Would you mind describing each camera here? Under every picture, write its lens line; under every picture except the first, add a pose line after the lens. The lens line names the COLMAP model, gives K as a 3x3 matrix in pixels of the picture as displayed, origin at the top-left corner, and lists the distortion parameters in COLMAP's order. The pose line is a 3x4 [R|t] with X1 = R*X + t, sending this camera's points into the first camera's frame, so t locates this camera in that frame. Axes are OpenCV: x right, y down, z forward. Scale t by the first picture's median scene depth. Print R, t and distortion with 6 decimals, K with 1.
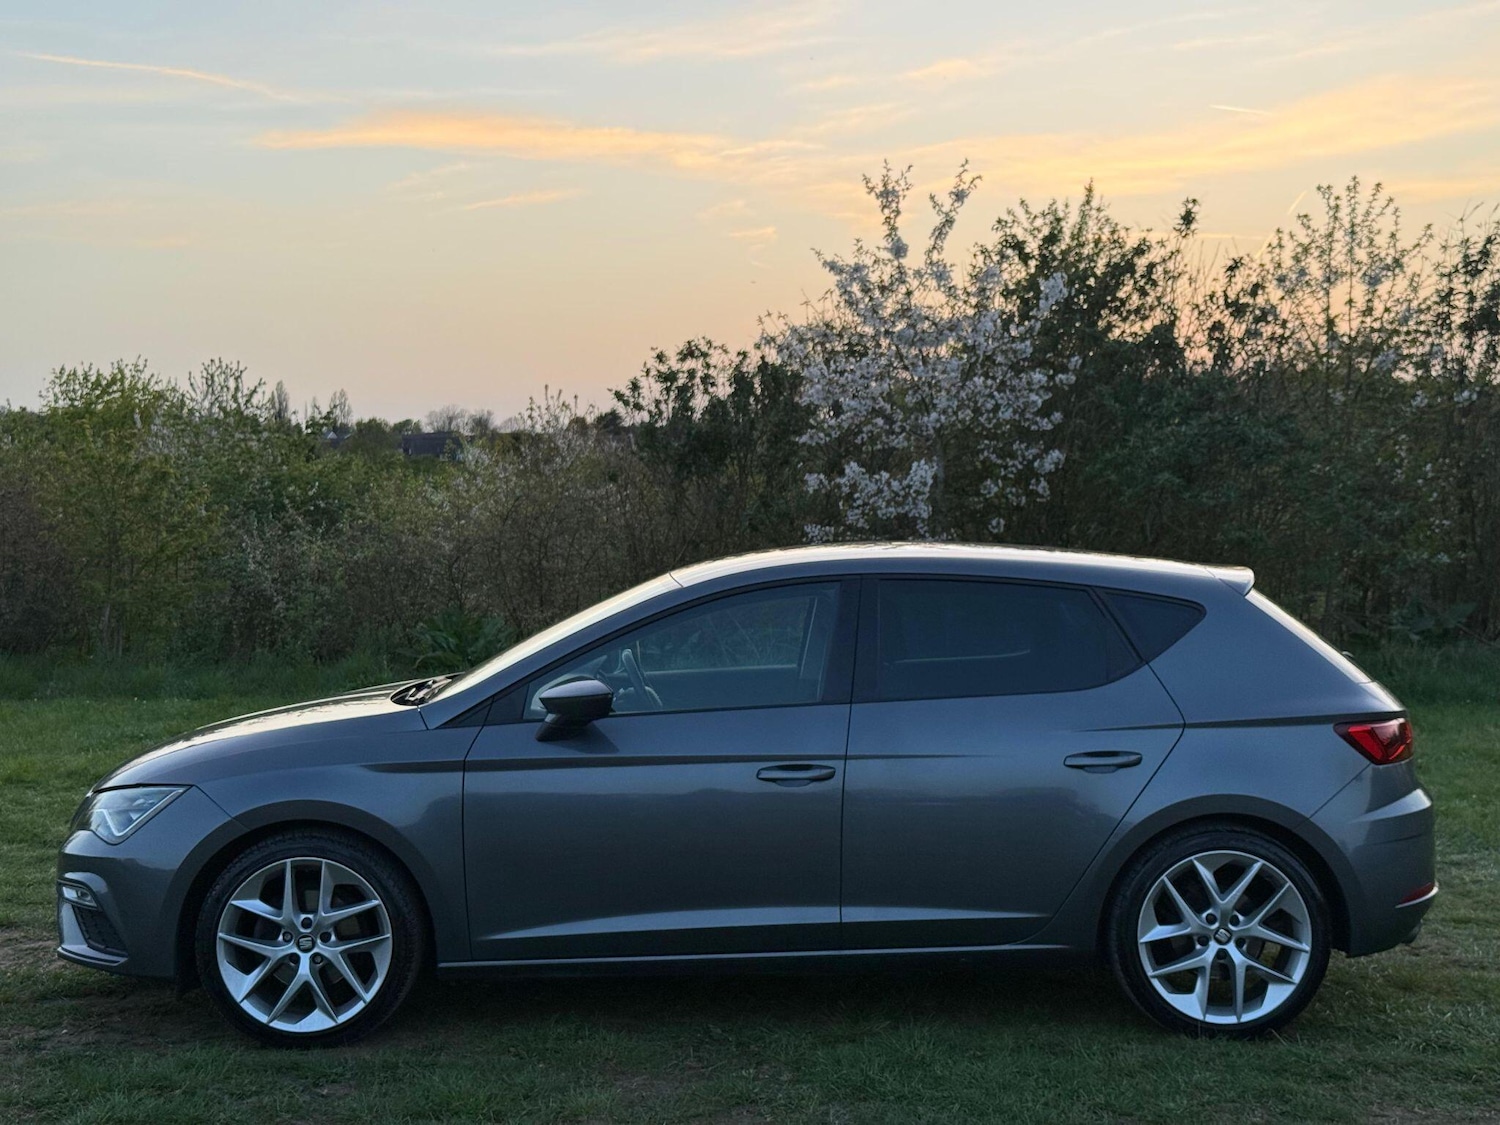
lens RADIAL K [[2081.1, 0, 755.5], [0, 2081.1, 566.7], [0, 0, 1]] dist [0.117096, 0.000000]
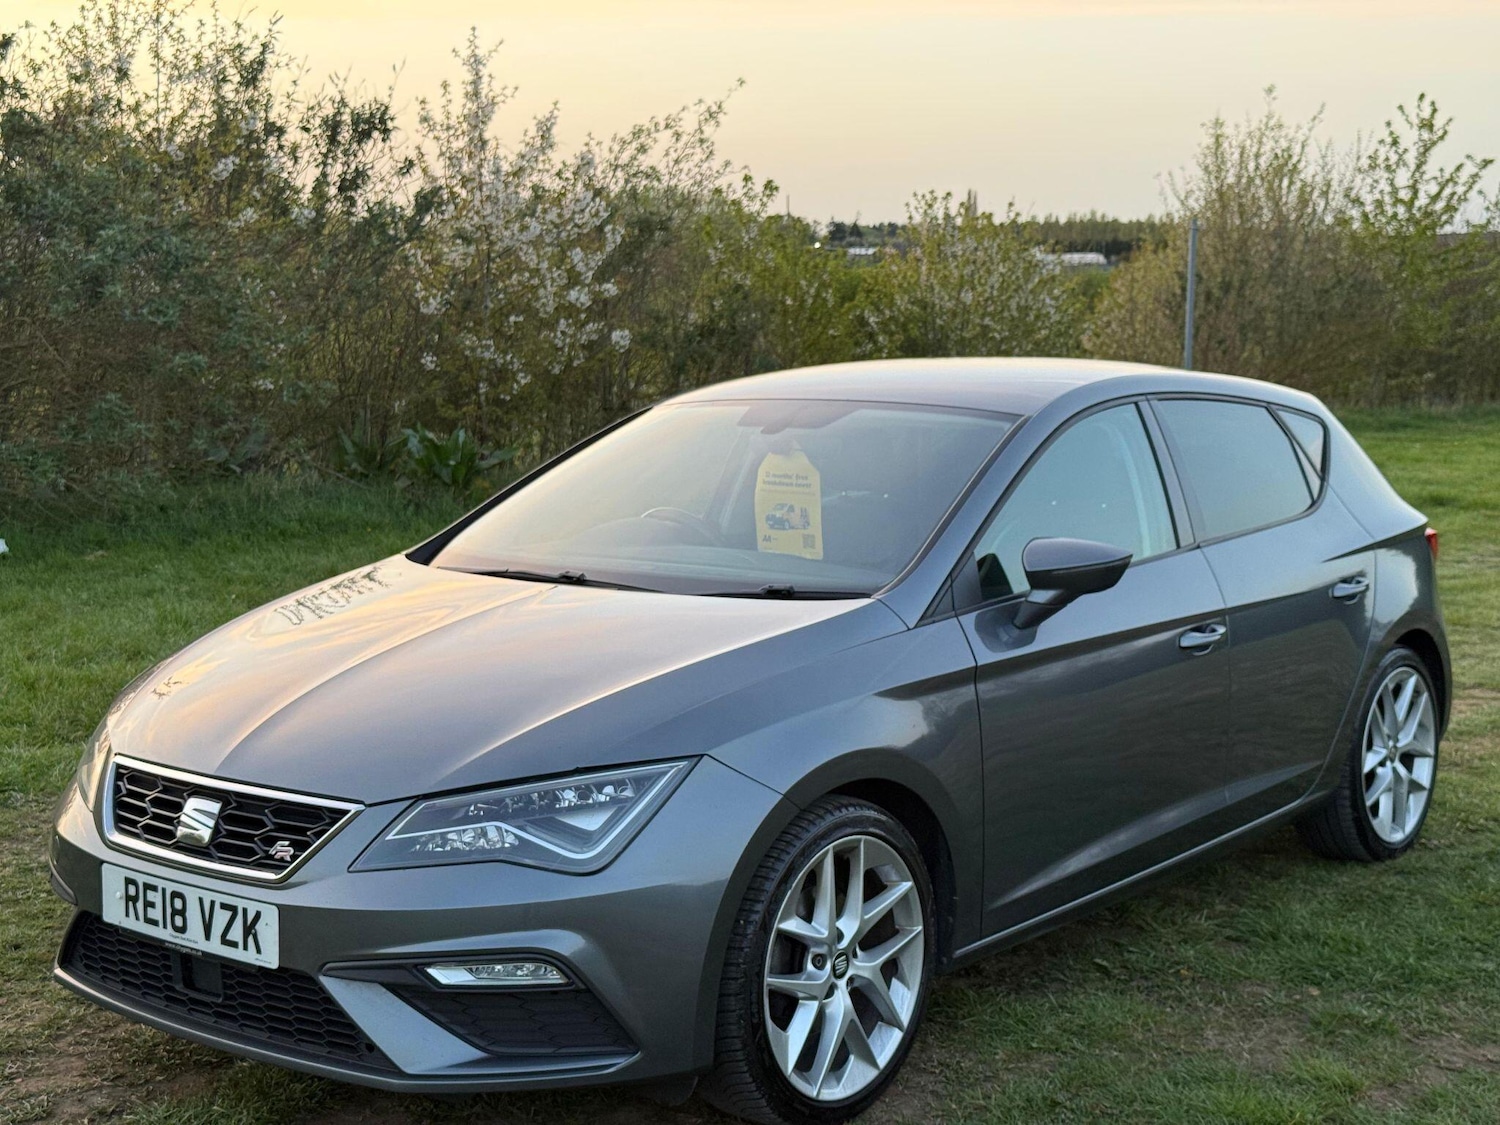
lens RADIAL K [[2081.1, 0, 753.4], [0, 2081.1, 571.5], [0, 0, 1]] dist [0.117096, 0.000000]
pose [[0.649521, -0.080979, 0.756019, -0.711960], [0.018839, 0.995721, 0.090468, -0.004616], [-0.760110, -0.044518, 0.648267, 0.590706]]
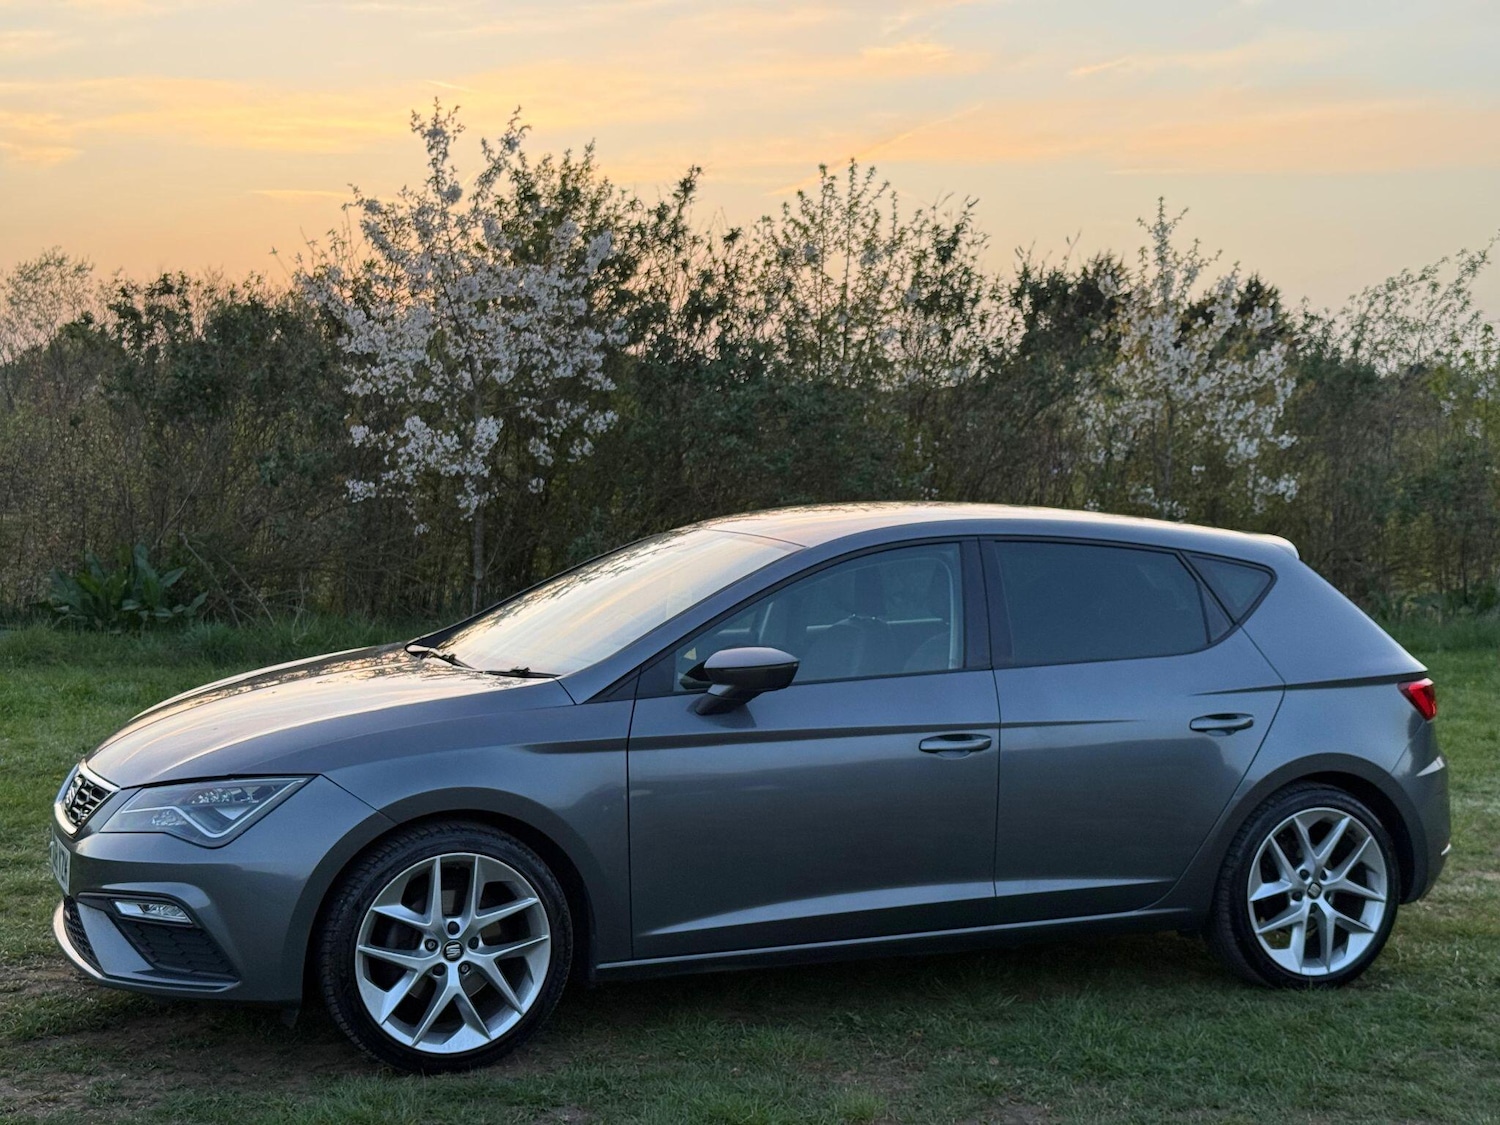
lens RADIAL K [[2081.1, 0, 750.9], [0, 2081.1, 571.0], [0, 0, 1]] dist [0.117096, 0.000000]
pose [[0.928455, 0.005183, 0.371409, -0.417893], [-0.012830, 0.999753, 0.018122, 0.003915], [-0.371223, -0.021591, 0.928293, 0.147529]]
